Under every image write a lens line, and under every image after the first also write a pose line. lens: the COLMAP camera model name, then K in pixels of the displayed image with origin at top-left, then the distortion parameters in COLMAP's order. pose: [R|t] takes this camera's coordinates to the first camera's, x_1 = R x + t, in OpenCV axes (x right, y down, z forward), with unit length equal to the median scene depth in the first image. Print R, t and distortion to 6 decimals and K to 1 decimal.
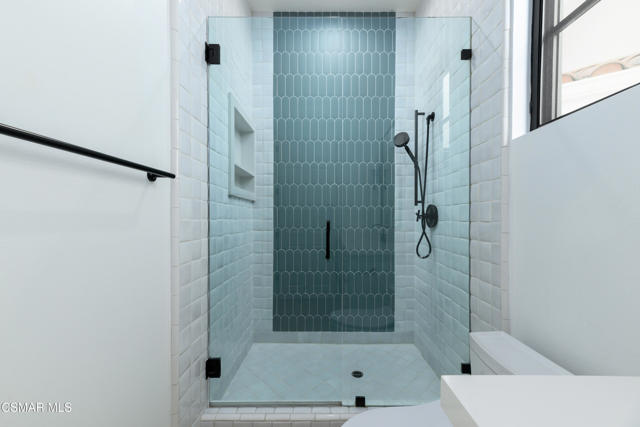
lens RADIAL K [[267.9, 0, 321.9], [0, 267.9, 221.1], [0, 0, 1]] dist [0.013833, 0.000023]
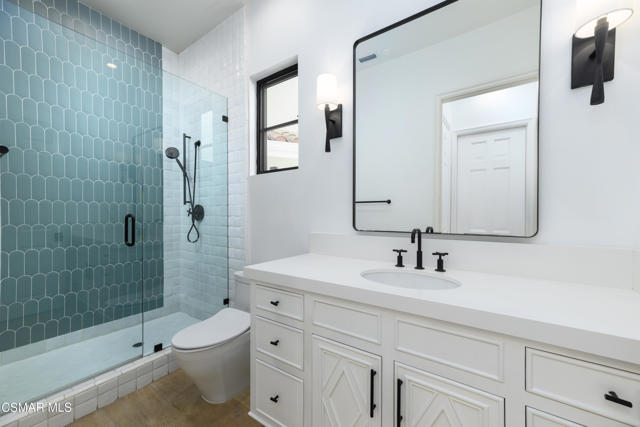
lens RADIAL K [[257.2, 0, 320.0], [0, 257.2, 213.5], [0, 0, 1]] dist [-0.000254, 0.000190]
pose [[0.584486, 0.001250, 0.811403, -0.297608], [0.004923, 0.999975, -0.005087, -0.003389], [-0.811389, 0.006968, 0.584465, -0.298649]]
